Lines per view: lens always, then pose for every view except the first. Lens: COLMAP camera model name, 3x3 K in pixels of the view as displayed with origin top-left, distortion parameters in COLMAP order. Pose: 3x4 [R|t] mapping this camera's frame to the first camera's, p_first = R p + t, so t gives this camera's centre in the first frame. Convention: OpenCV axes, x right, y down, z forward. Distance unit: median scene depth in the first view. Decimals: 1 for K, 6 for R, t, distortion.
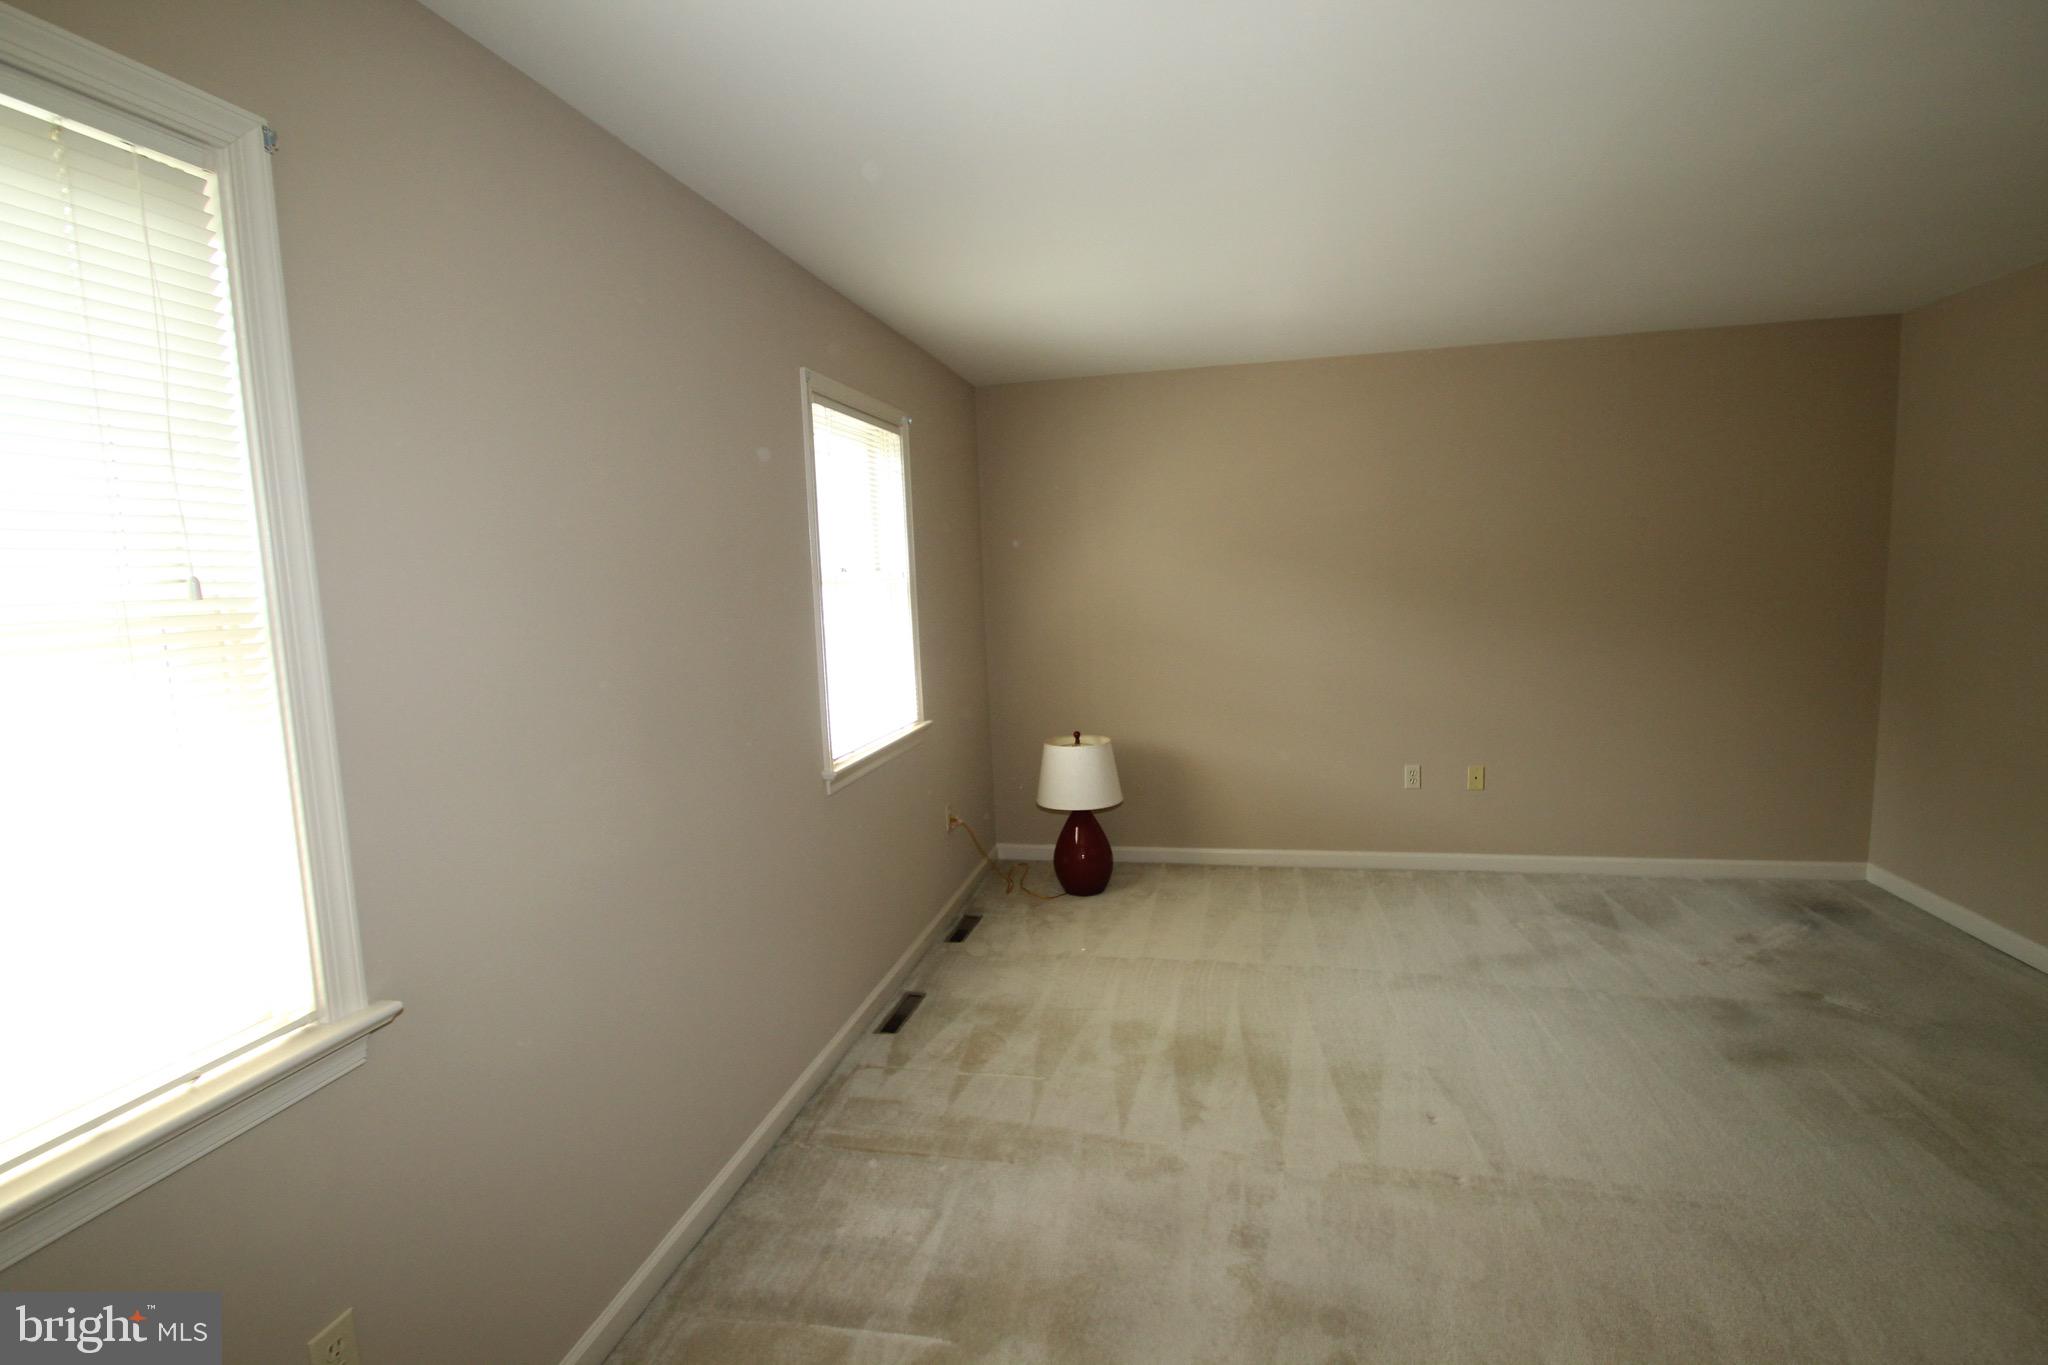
lens RADIAL K [[955.1, 0, 1031.5], [0, 955.1, 678.0], [0, 0, 1]] dist [0.012943, -0.017698]
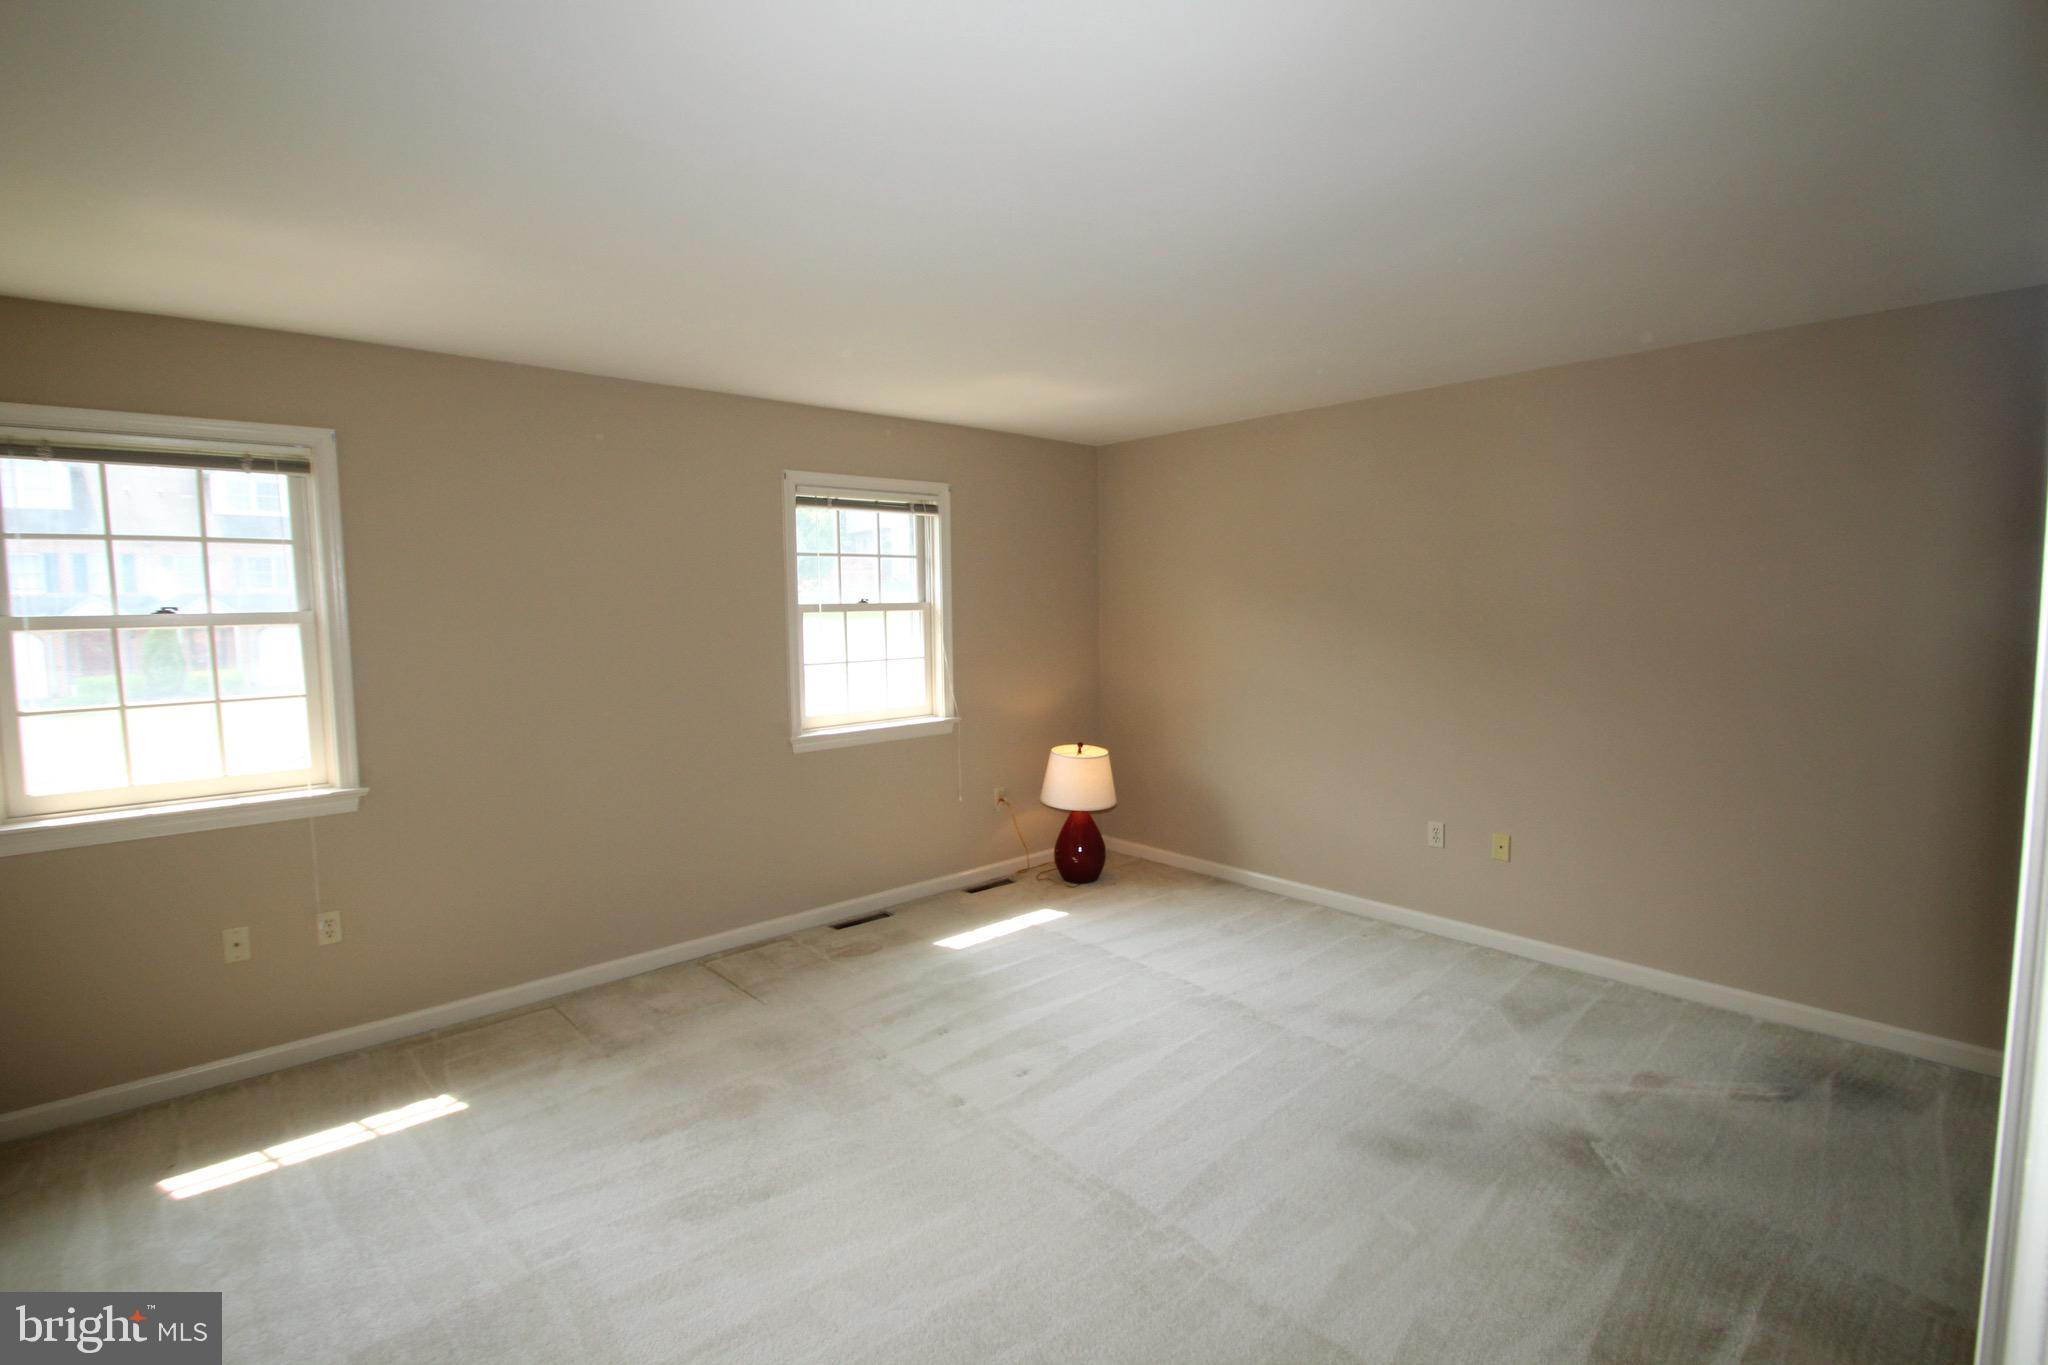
lens RADIAL K [[955.1, 0, 1031.5], [0, 955.1, 678.0], [0, 0, 1]] dist [0.012943, -0.017698]
pose [[0.804679, 0.075136, -0.588937, 0.692965], [-0.077066, 0.996786, 0.021872, -0.044692], [0.588687, 0.027787, 0.807883, 0.002059]]
